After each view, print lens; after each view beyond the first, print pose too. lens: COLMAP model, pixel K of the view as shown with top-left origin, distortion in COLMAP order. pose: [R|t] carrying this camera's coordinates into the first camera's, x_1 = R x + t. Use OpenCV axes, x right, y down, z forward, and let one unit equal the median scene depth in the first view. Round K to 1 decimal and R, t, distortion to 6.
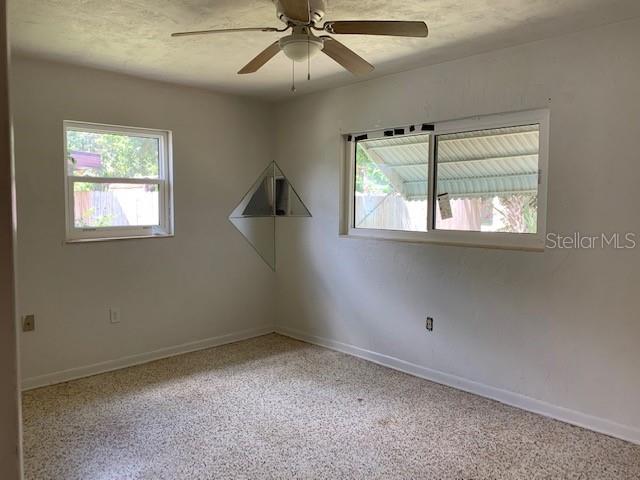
lens RADIAL K [[493.4, 0, 320.0], [0, 493.4, 240.0], [0, 0, 1]] dist [0.032834, -0.006372]
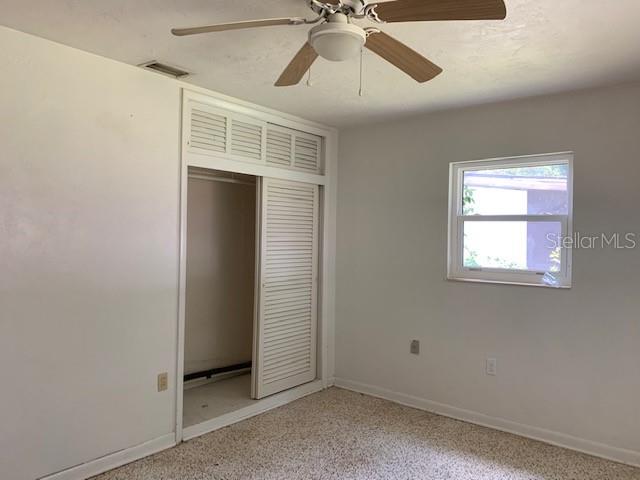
lens RADIAL K [[493.4, 0, 320.0], [0, 493.4, 240.0], [0, 0, 1]] dist [0.032834, -0.006372]
pose [[0.136706, 0.010892, -0.990552, 0.456212], [-0.100500, 0.994933, -0.002930, -0.045602], [0.985500, 0.099951, 0.137108, 0.567238]]
